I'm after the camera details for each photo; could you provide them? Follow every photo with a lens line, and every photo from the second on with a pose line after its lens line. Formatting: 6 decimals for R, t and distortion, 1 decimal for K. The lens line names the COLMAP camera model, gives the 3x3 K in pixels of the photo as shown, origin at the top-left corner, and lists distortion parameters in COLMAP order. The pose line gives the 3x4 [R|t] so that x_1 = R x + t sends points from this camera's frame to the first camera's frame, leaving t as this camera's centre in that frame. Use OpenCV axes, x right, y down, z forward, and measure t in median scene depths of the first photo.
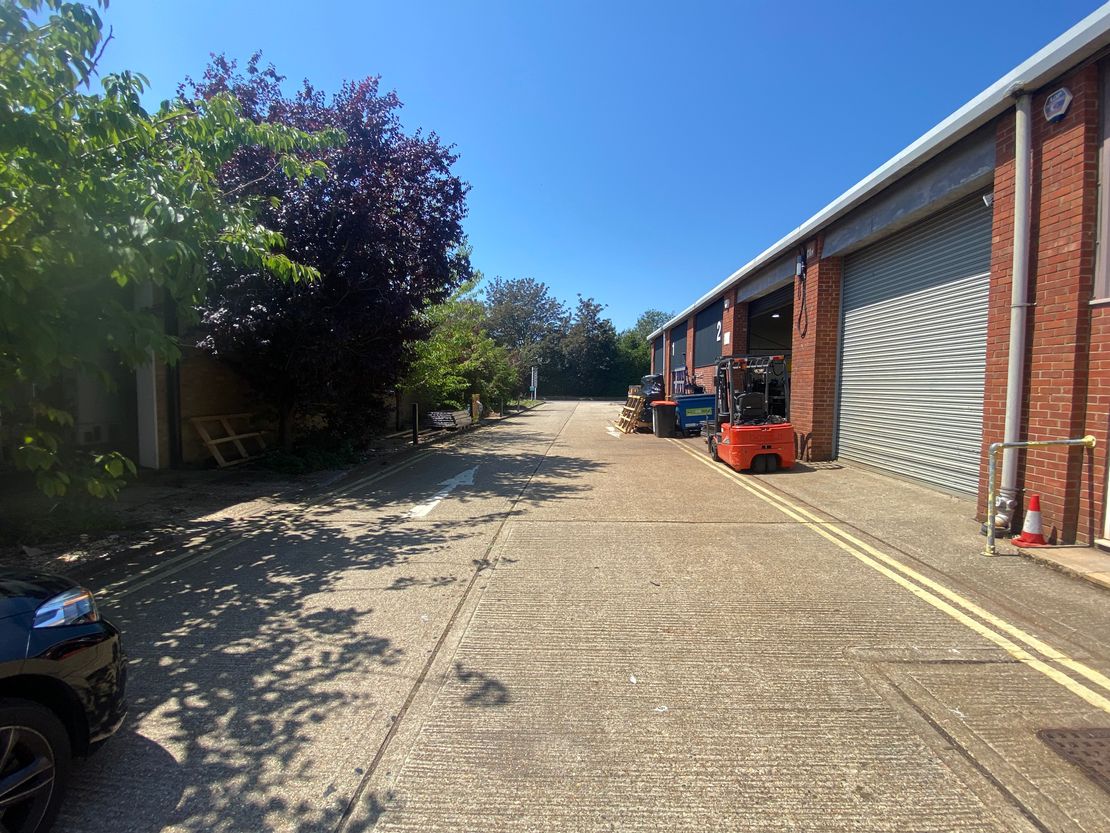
lens RADIAL K [[512.4, 0, 543.2], [0, 512.4, 419.0], [0, 0, 1]] dist [0.009332, -0.015265]
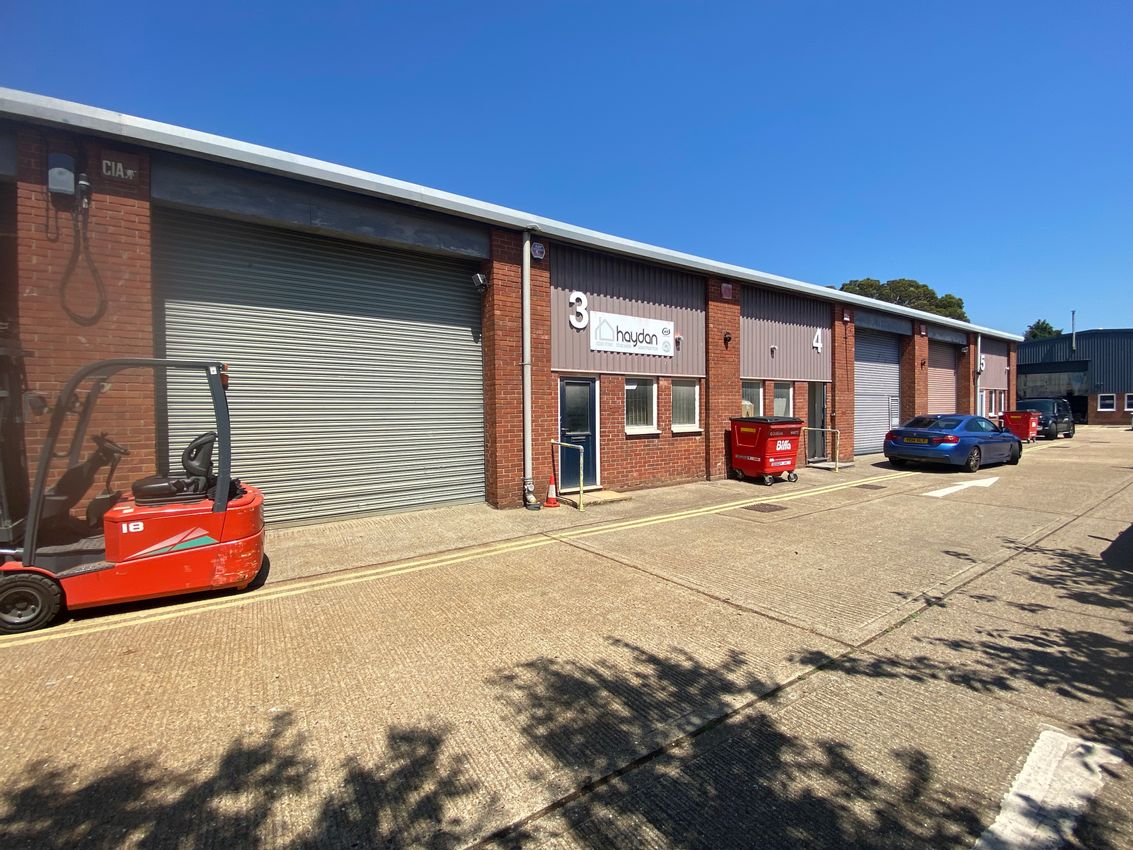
lens RADIAL K [[523.0, 0, 558.6], [0, 523.0, 424.0], [0, 0, 1]] dist [0.009332, -0.015265]
pose [[-0.643188, -0.017895, 0.765499, -0.360138], [0.055602, 0.995996, 0.070001, -0.134613], [-0.763687, 0.087588, -0.639618, 1.884932]]
